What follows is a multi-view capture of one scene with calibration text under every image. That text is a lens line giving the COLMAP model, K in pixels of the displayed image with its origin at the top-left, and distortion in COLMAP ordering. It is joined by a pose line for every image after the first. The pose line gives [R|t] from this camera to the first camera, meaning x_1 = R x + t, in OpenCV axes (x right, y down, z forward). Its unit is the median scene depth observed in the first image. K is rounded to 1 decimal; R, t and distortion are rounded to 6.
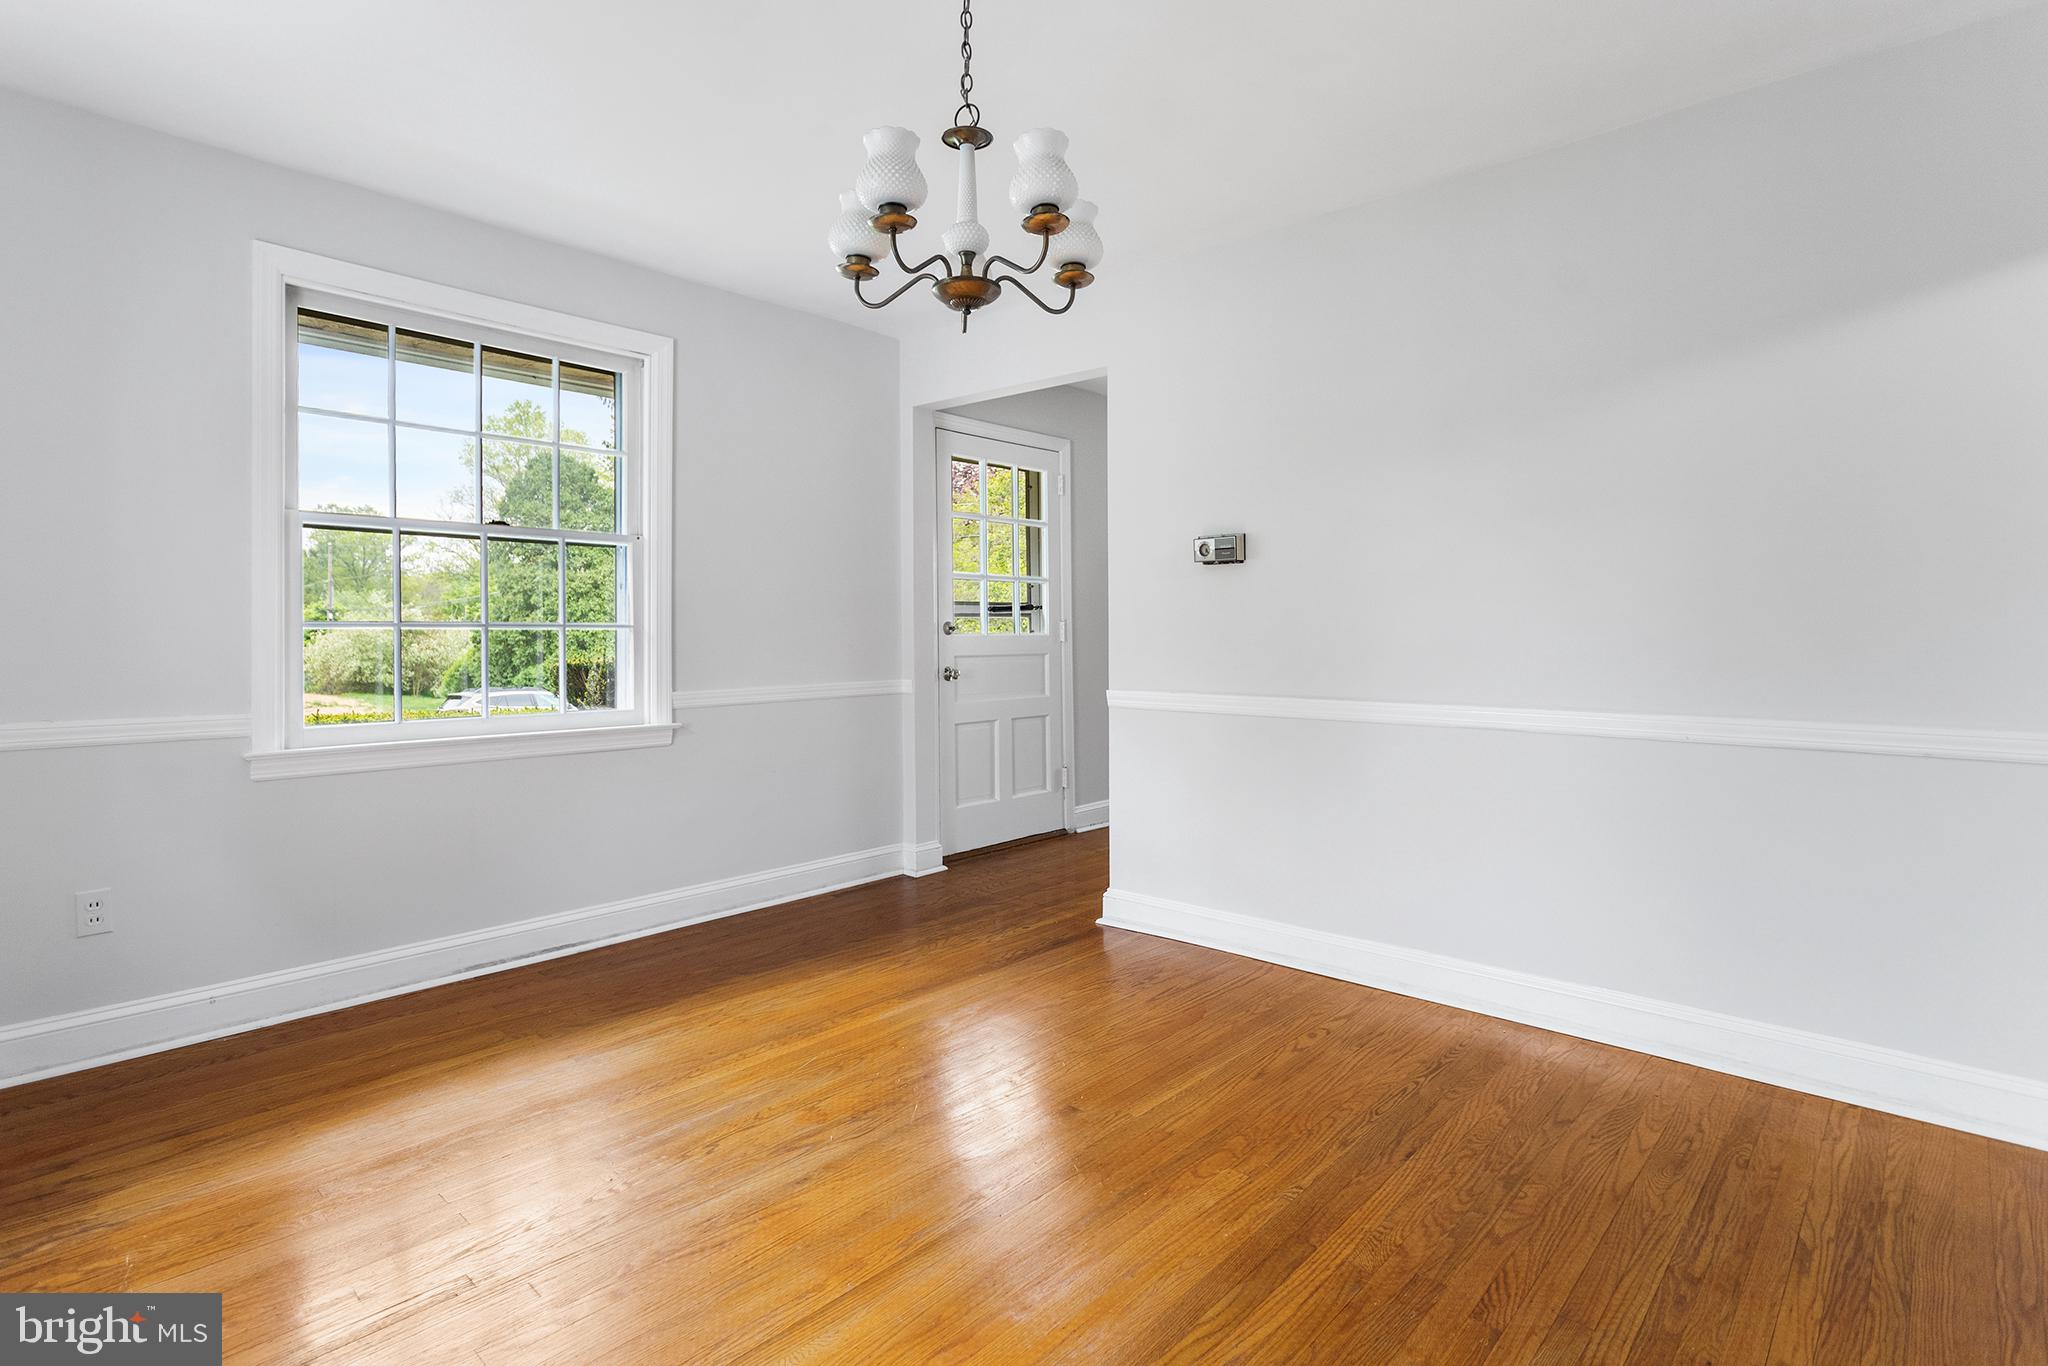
lens RADIAL K [[985.9, 0, 1029.0], [0, 985.9, 652.7], [0, 0, 1]] dist [0.003035, 0.000755]
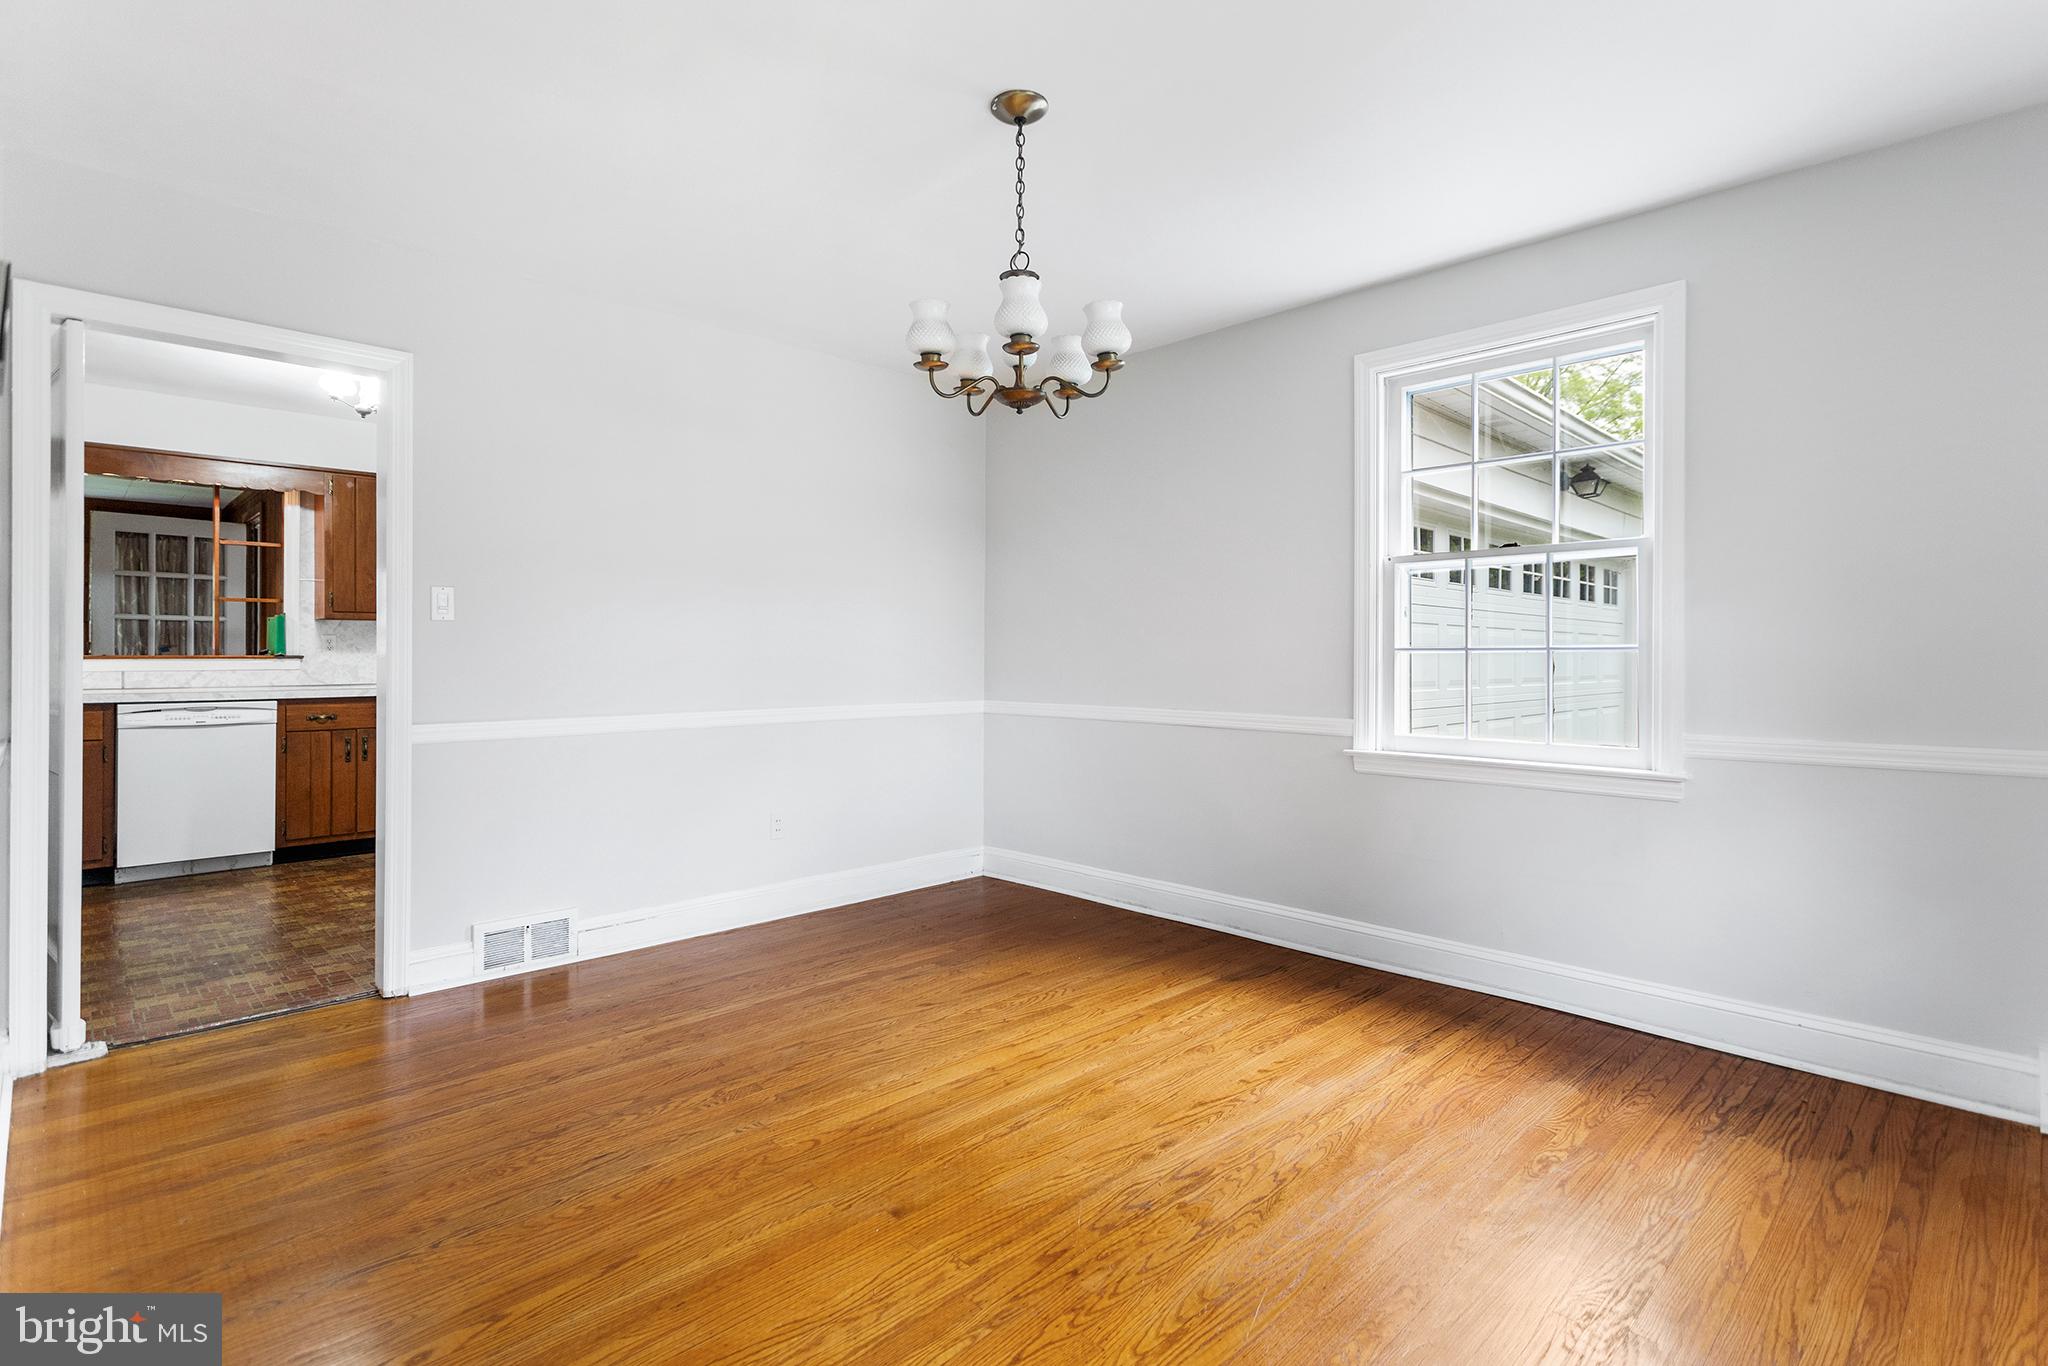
lens RADIAL K [[985.9, 0, 1029.0], [0, 985.9, 652.7], [0, 0, 1]] dist [0.003035, 0.000755]
pose [[-0.997828, 0.003510, 0.065787, -0.140512], [0.004608, 0.999853, 0.016538, -0.042057], [-0.065719, 0.016806, -0.997697, 2.003263]]
